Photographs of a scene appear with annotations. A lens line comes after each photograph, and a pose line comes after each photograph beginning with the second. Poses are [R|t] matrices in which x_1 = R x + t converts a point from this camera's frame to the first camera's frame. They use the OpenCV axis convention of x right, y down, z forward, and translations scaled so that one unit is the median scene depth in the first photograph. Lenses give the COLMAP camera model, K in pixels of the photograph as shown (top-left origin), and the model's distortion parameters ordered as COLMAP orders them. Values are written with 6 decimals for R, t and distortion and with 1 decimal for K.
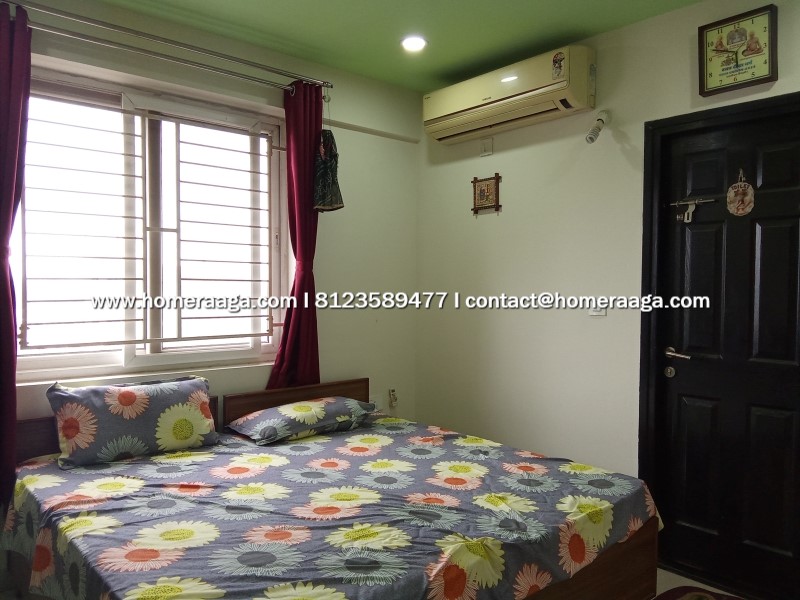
lens RADIAL K [[625.1, 0, 400.0], [0, 625.1, 300.0], [0, 0, 1]] dist [0.076574, -0.121152]
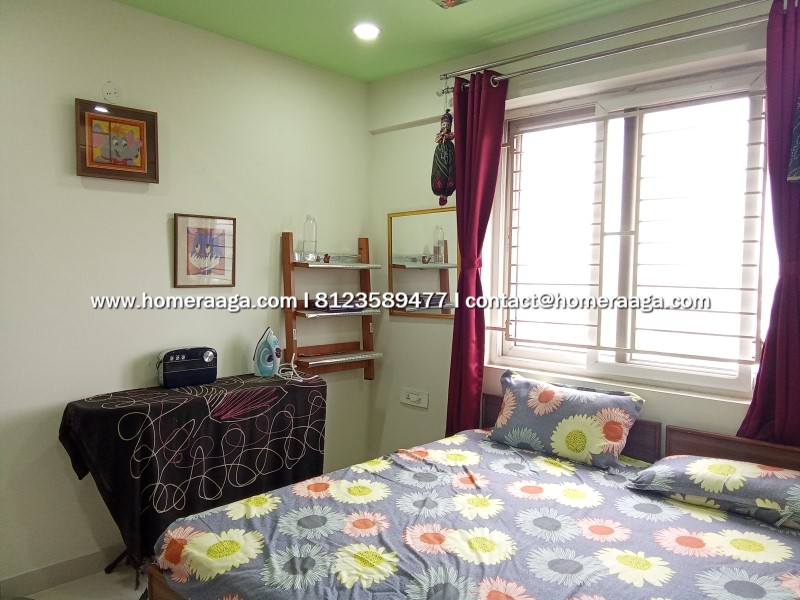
lens RADIAL K [[625.1, 0, 400.0], [0, 625.1, 300.0], [0, 0, 1]] dist [0.076574, -0.121152]
pose [[0.105001, 0.038905, -0.993711, 0.597080], [-0.039527, 0.998608, 0.034920, -0.034990], [0.993686, 0.035611, 0.106392, 0.639343]]
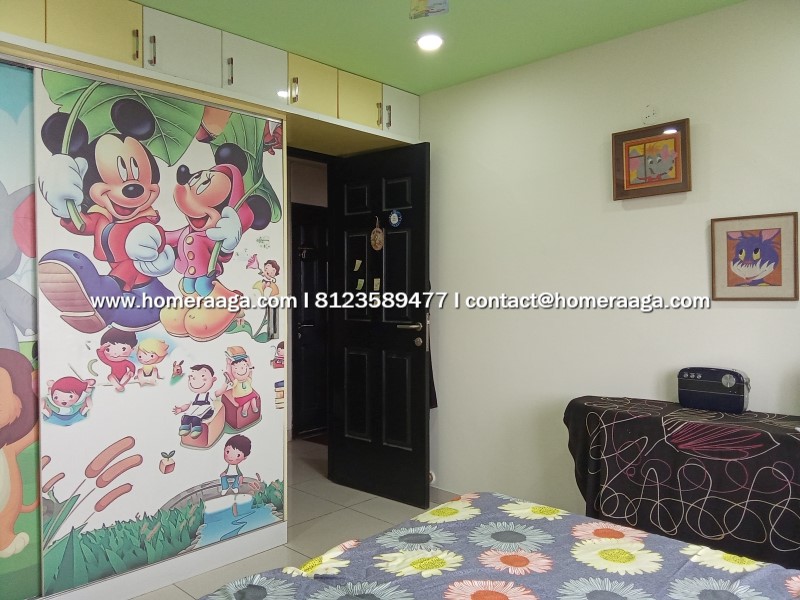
lens RADIAL K [[625.1, 0, 400.0], [0, 625.1, 300.0], [0, 0, 1]] dist [0.076574, -0.121152]
pose [[-0.996126, 0.000960, -0.087937, 0.043261], [-0.002854, 0.999061, 0.043235, -0.045016], [0.087896, 0.043318, -0.995187, 1.321386]]
